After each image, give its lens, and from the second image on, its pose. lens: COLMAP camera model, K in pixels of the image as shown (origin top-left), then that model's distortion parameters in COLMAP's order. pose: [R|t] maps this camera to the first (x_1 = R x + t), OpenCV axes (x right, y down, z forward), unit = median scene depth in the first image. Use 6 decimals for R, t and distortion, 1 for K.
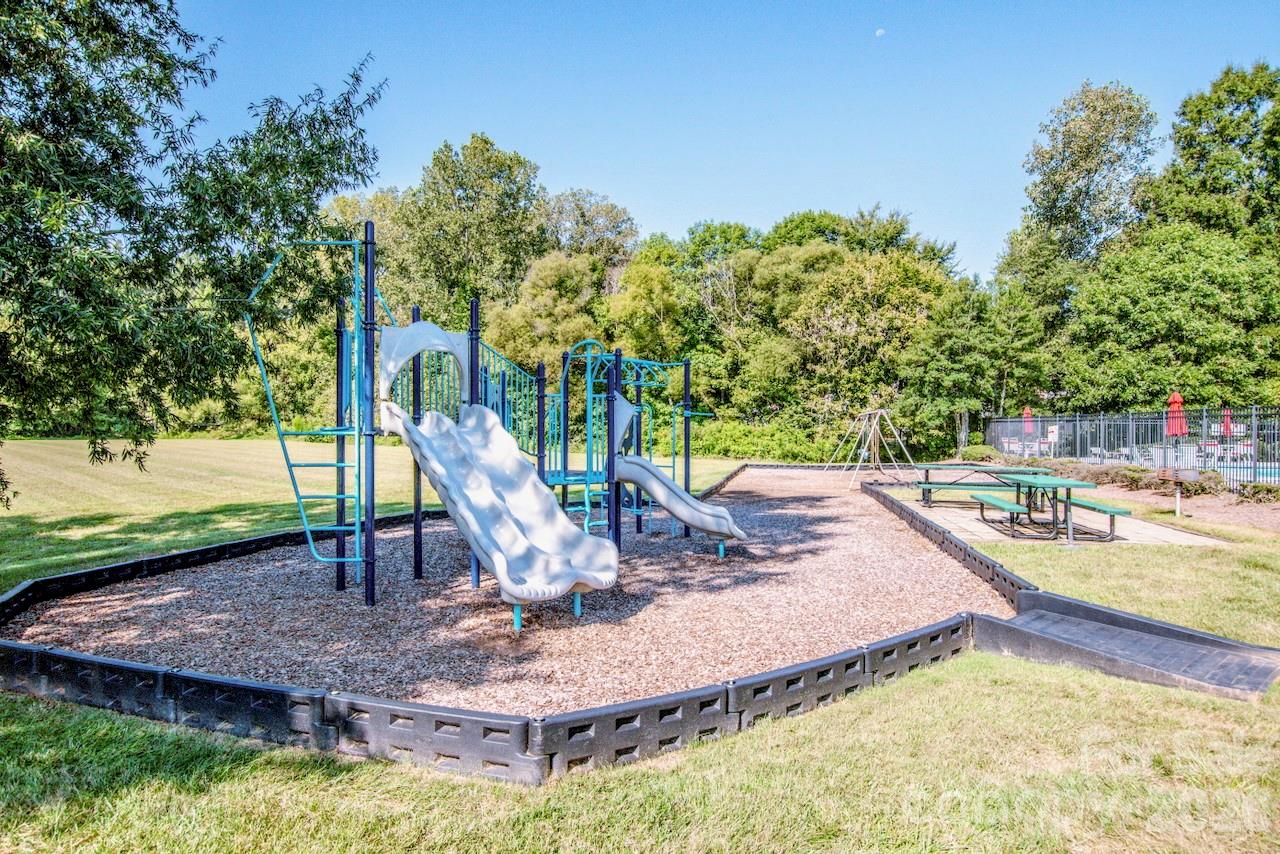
lens RADIAL K [[771.6, 0, 639.6], [0, 771.6, 428.5], [0, 0, 1]] dist [-0.000508, 0.000001]
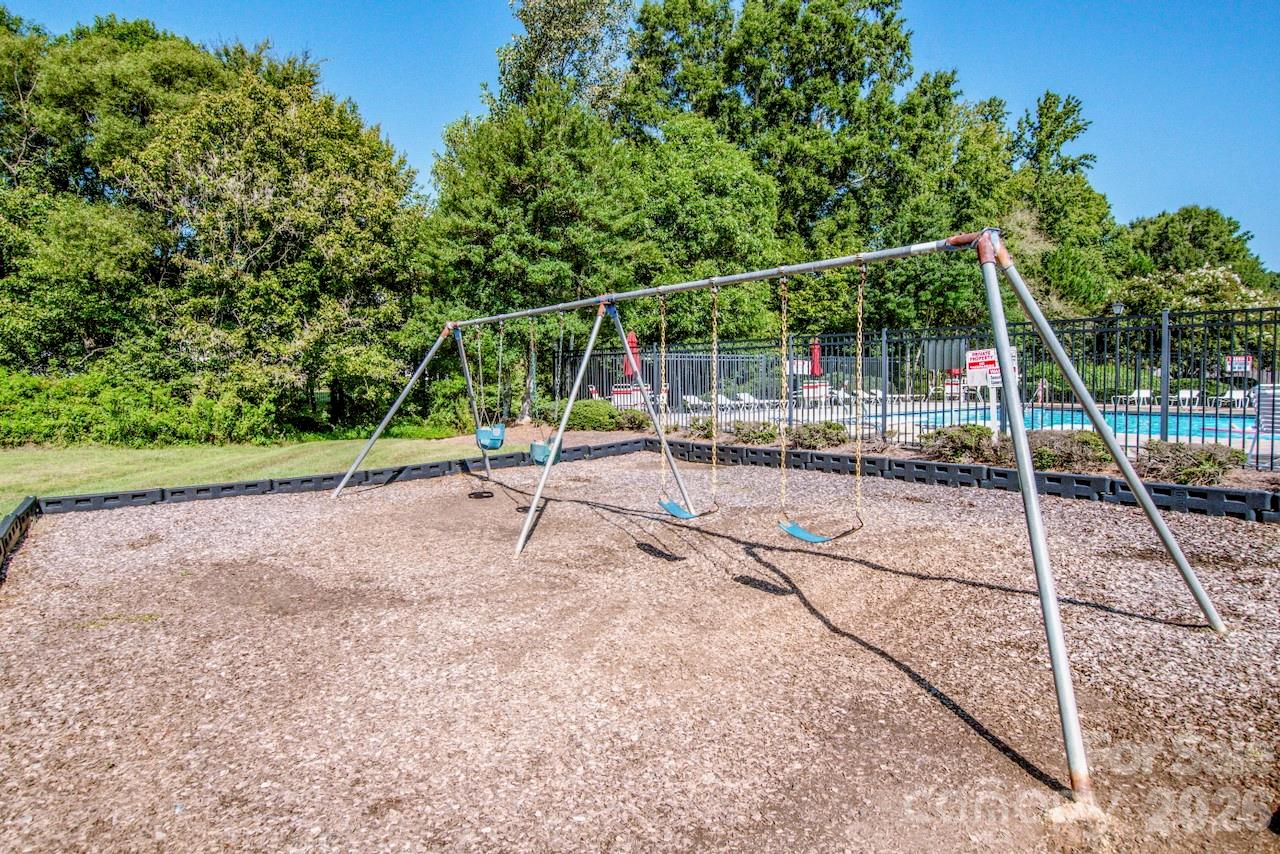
lens RADIAL K [[716.2, 0, 622.3], [0, 716.2, 397.7], [0, 0, 1]] dist [-0.007482, -0.000769]
pose [[0.672359, -0.036741, 0.739313, 0.060547], [0.020618, 0.999309, 0.030910, 0.003853], [-0.739938, -0.005540, 0.672653, 0.438794]]
